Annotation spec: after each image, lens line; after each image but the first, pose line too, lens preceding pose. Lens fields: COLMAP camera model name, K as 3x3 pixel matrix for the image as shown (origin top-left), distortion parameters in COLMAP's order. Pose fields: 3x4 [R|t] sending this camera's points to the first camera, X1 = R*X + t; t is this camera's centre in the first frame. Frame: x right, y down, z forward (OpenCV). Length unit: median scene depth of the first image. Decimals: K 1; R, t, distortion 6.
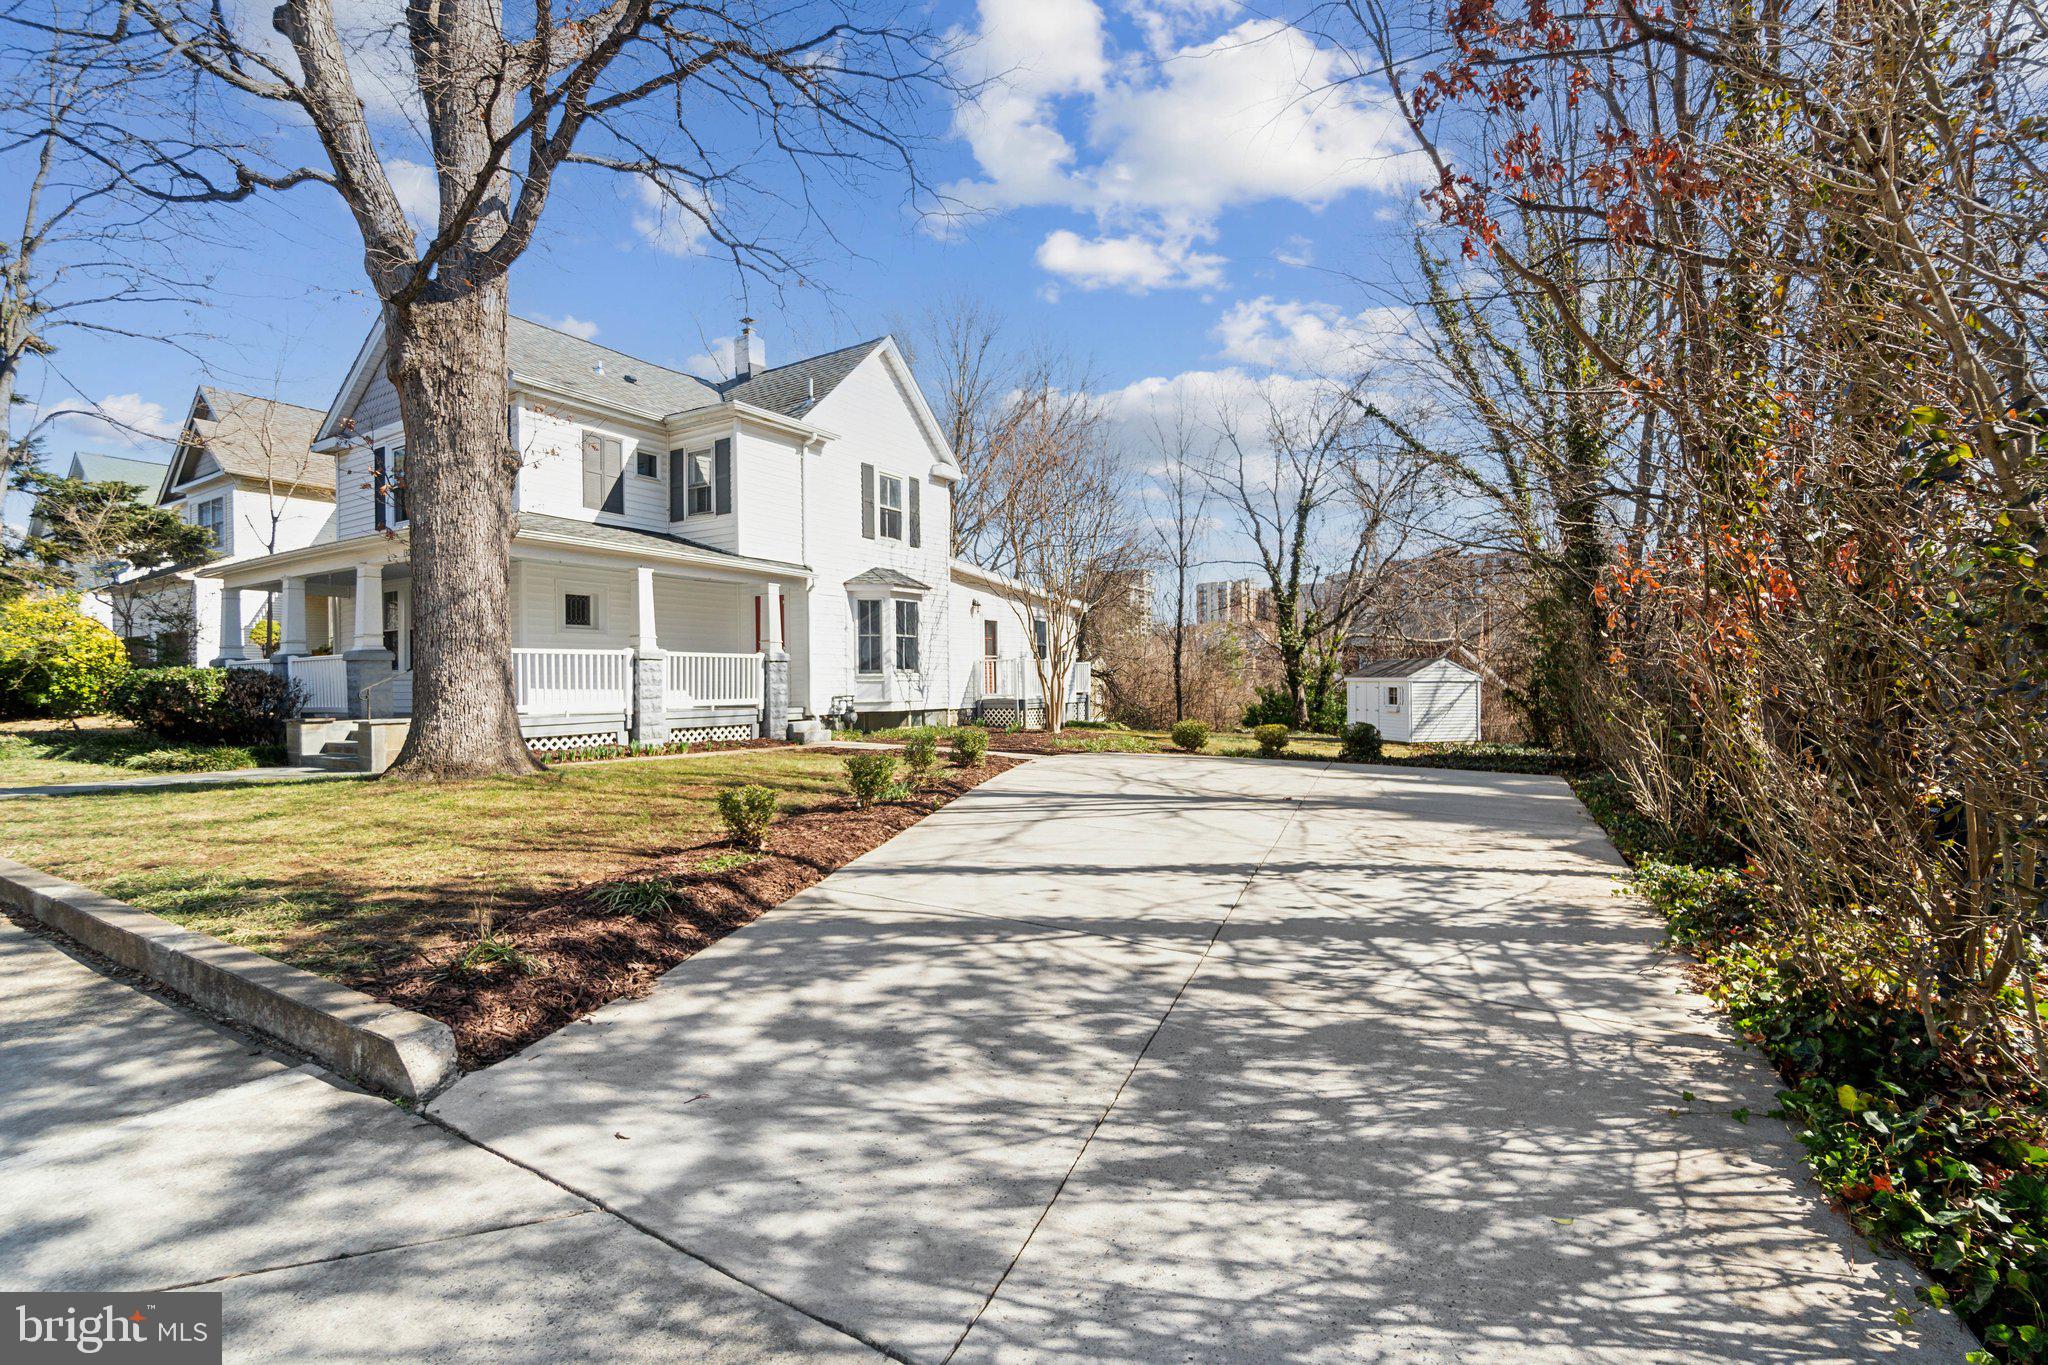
lens RADIAL K [[900.5, 0, 1014.5], [0, 900.5, 672.2], [0, 0, 1]] dist [0.000279, 0.000067]
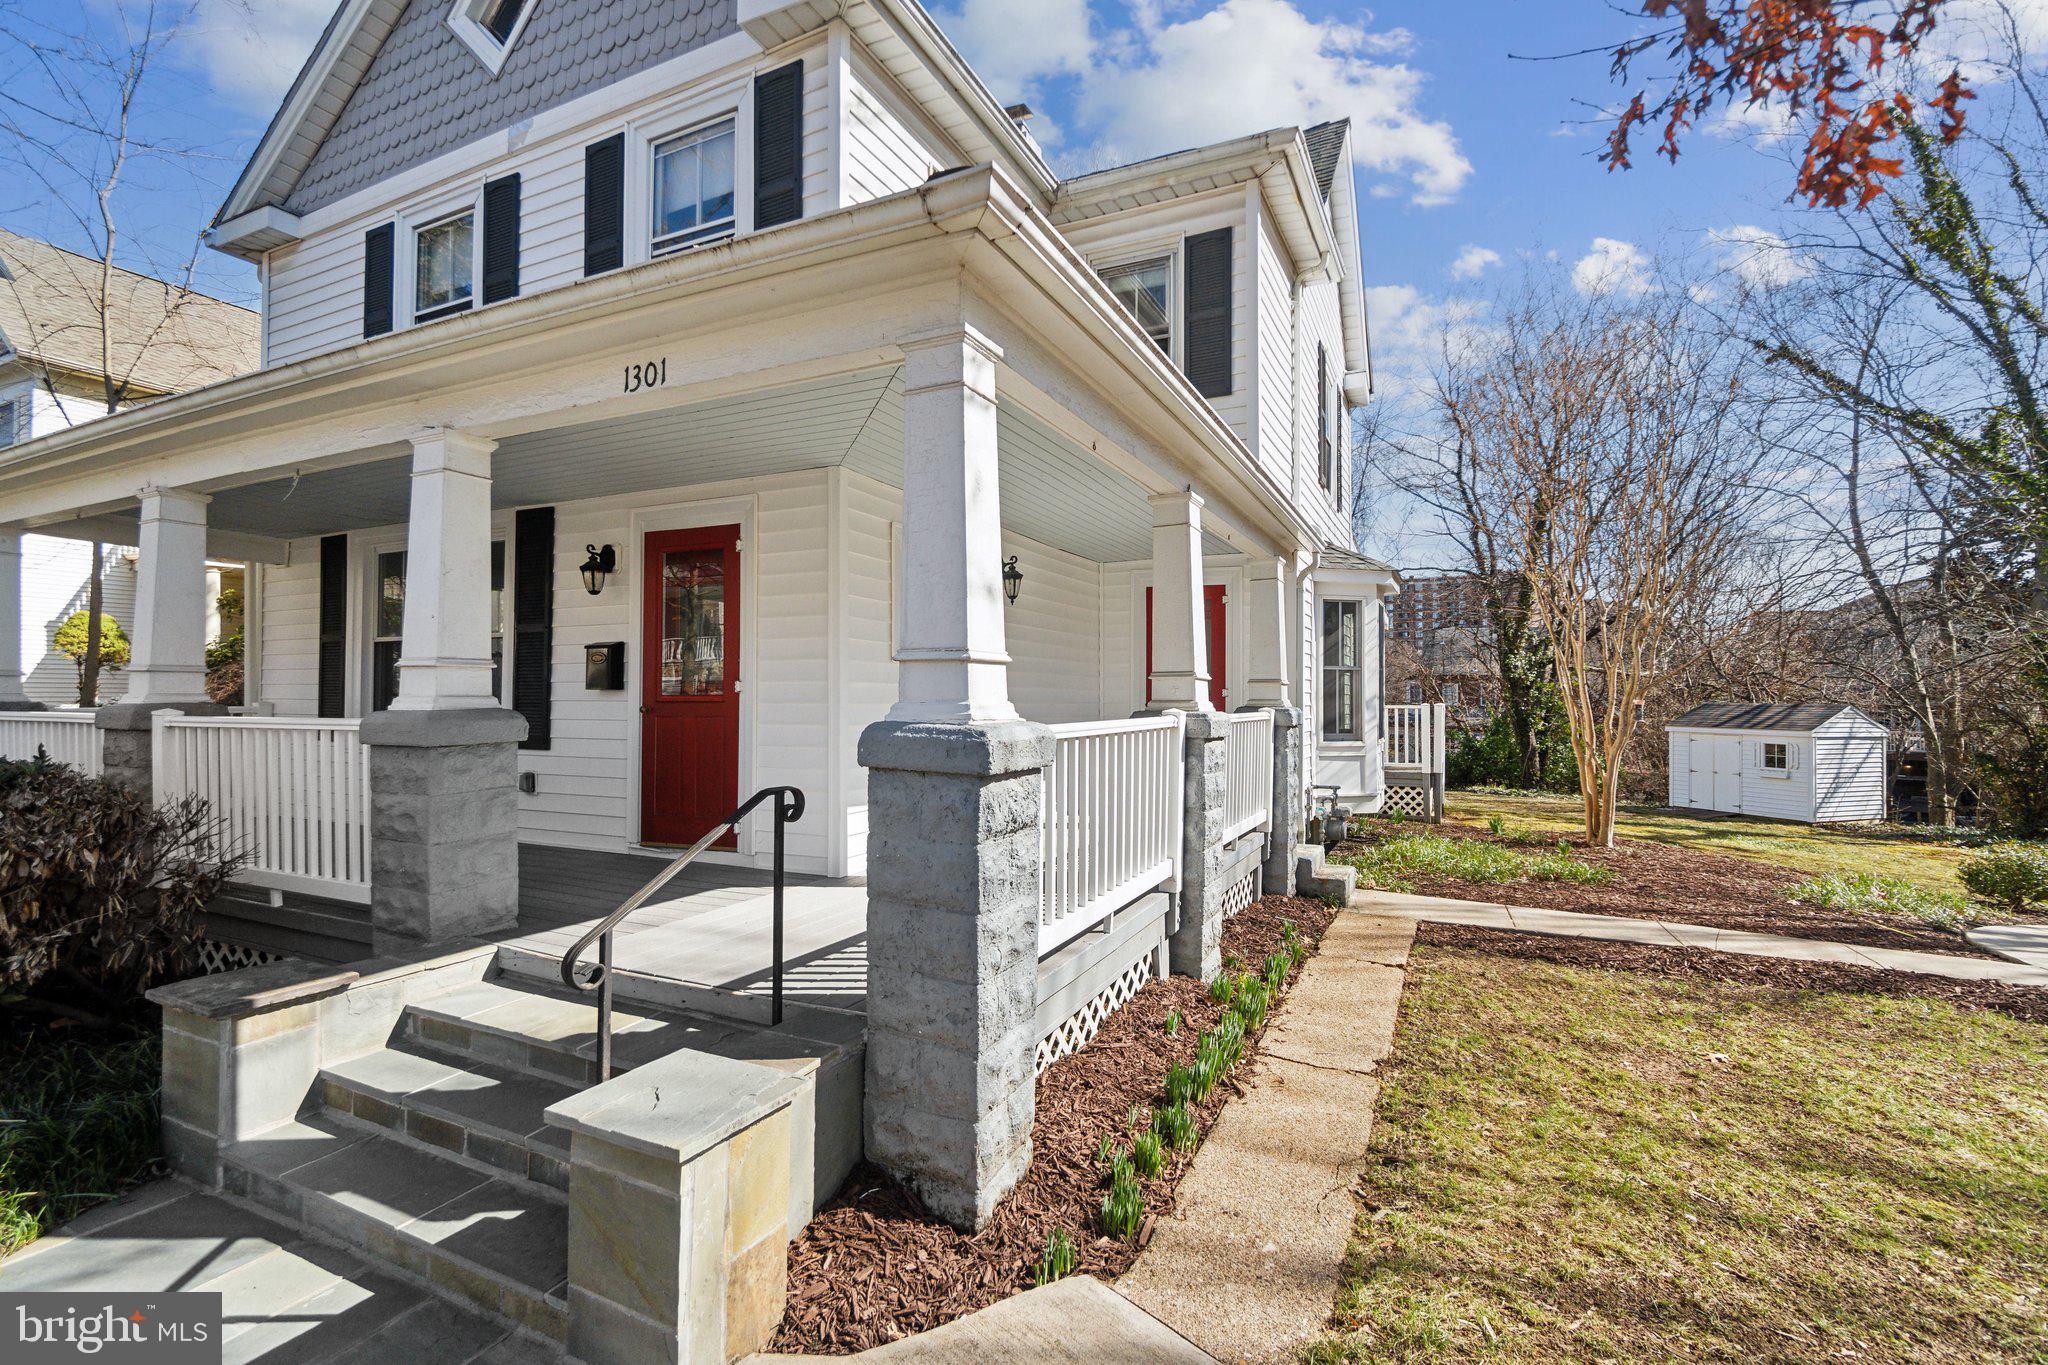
lens RADIAL K [[900.5, 0, 1014.5], [0, 900.5, 672.2], [0, 0, 1]] dist [0.000279, 0.000067]
pose [[0.994217, 0.016758, 0.106077, -0.351219], [-0.015224, 0.999768, -0.015254, -0.022821], [-0.106308, 0.013551, 0.994241, 0.423543]]
